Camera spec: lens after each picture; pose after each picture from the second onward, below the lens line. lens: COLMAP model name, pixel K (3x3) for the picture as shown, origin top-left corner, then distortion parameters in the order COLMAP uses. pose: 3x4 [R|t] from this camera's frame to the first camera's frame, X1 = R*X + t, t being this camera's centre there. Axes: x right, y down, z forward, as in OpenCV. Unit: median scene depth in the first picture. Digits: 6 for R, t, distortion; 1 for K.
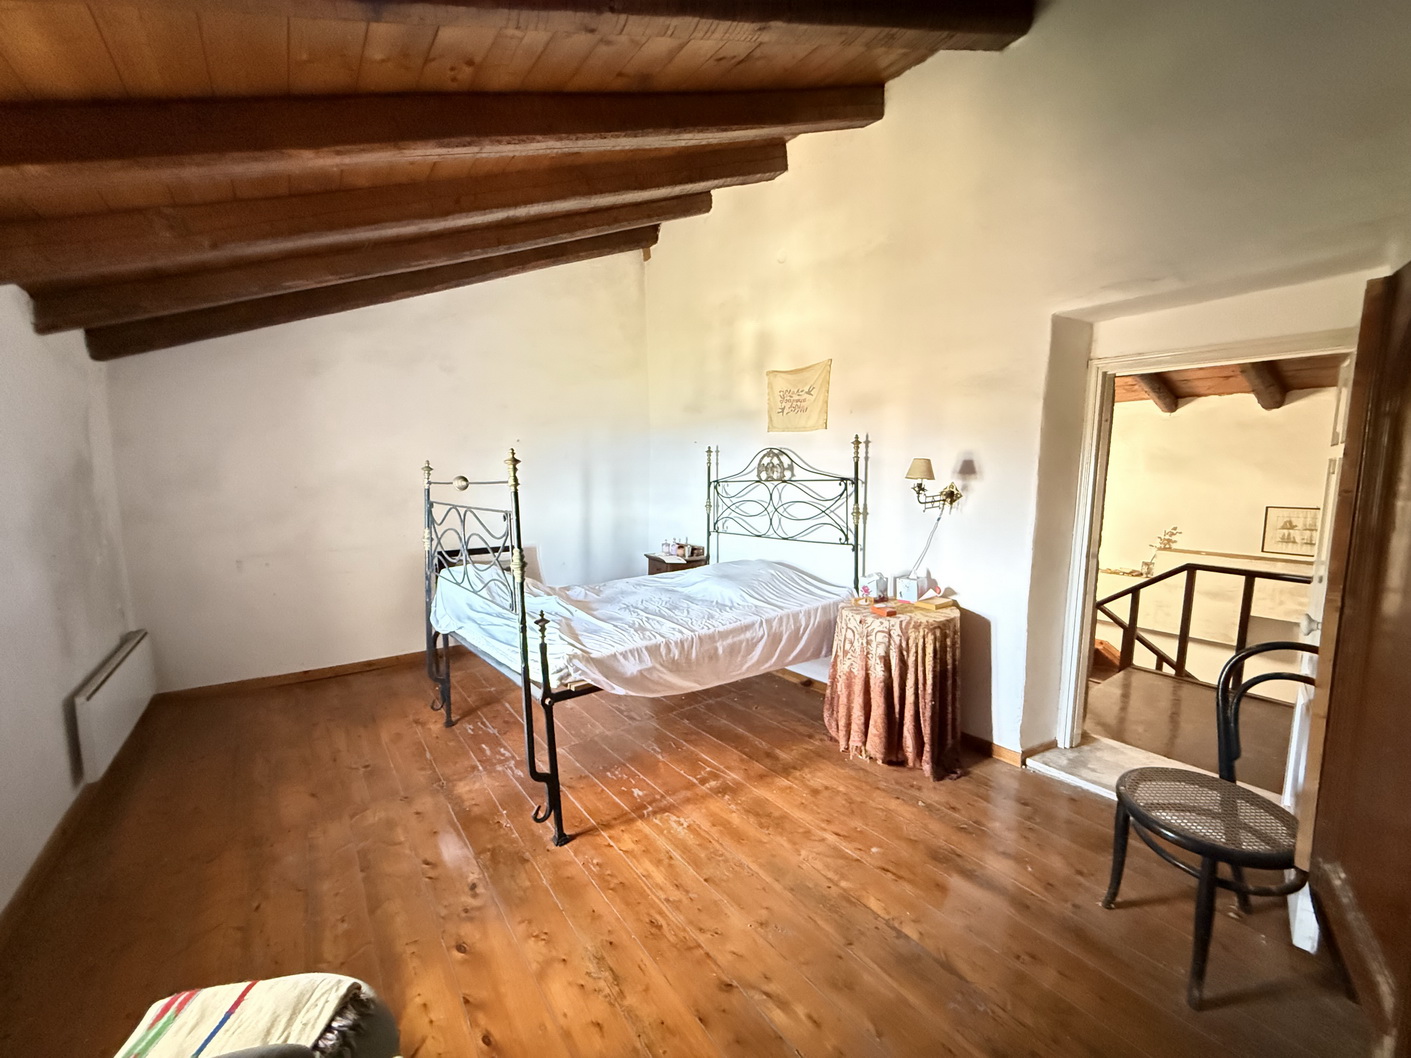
lens RADIAL K [[564.7, 0, 699.7], [0, 564.7, 530.3], [0, 0, 1]] dist [0.001516, -0.000540]
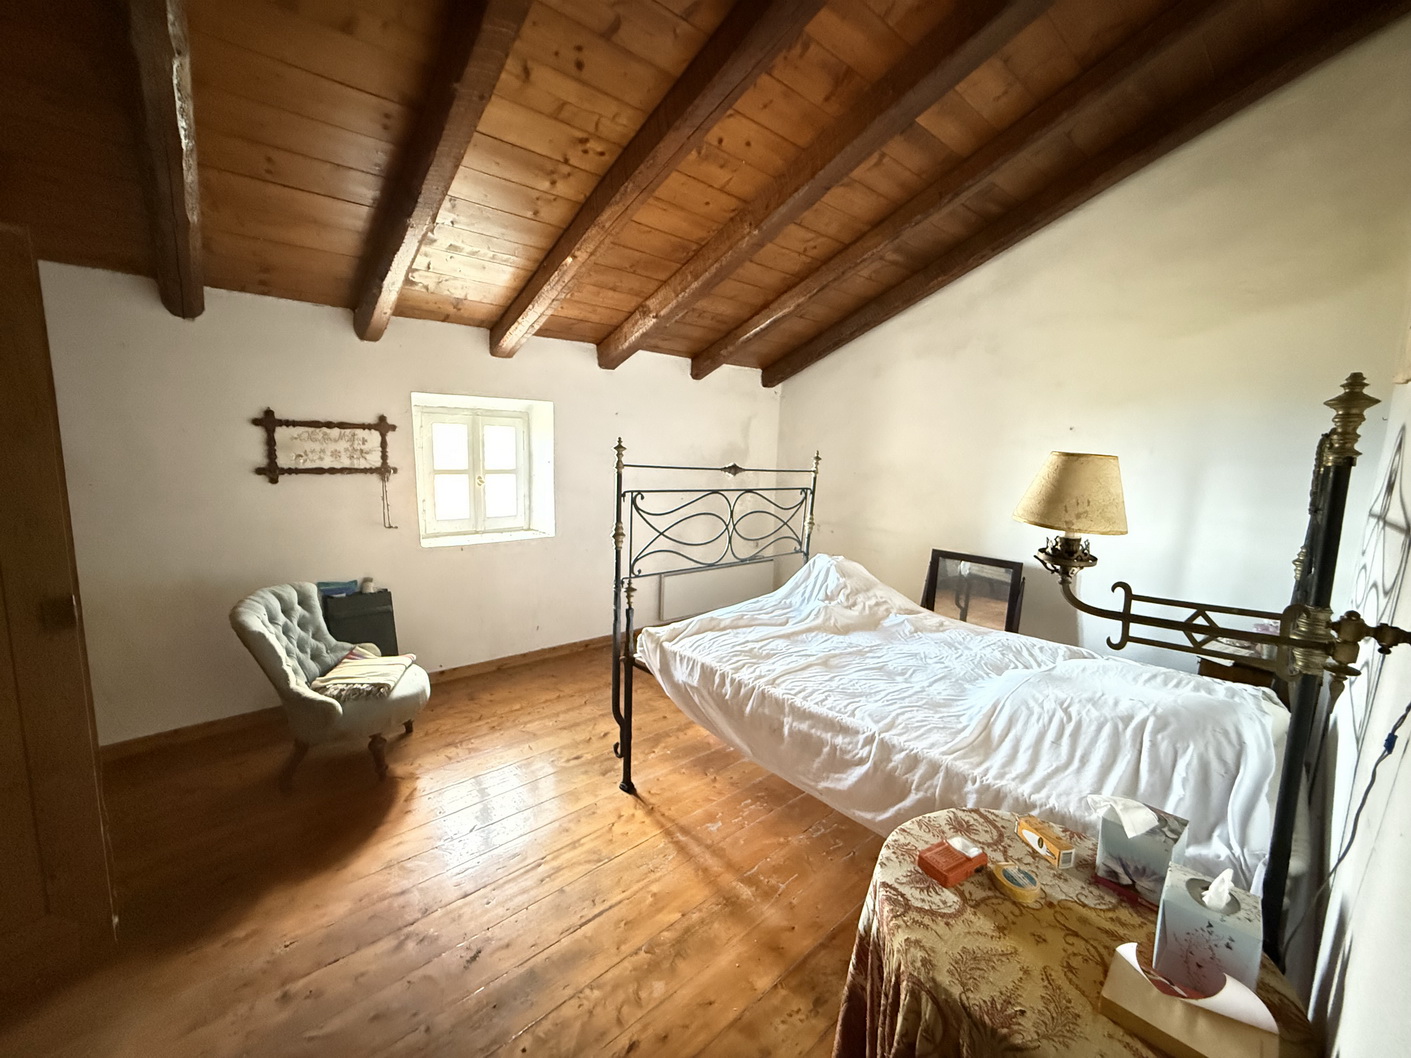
lens RADIAL K [[564.7, 0, 700.0], [0, 564.7, 528.8], [0, 0, 1]] dist [0.001516, -0.000540]
pose [[0.096608, 0.145138, -0.984684, 0.654467], [-0.138394, 0.981660, 0.131115, -0.099893], [0.985654, 0.123608, 0.114922, 0.777099]]
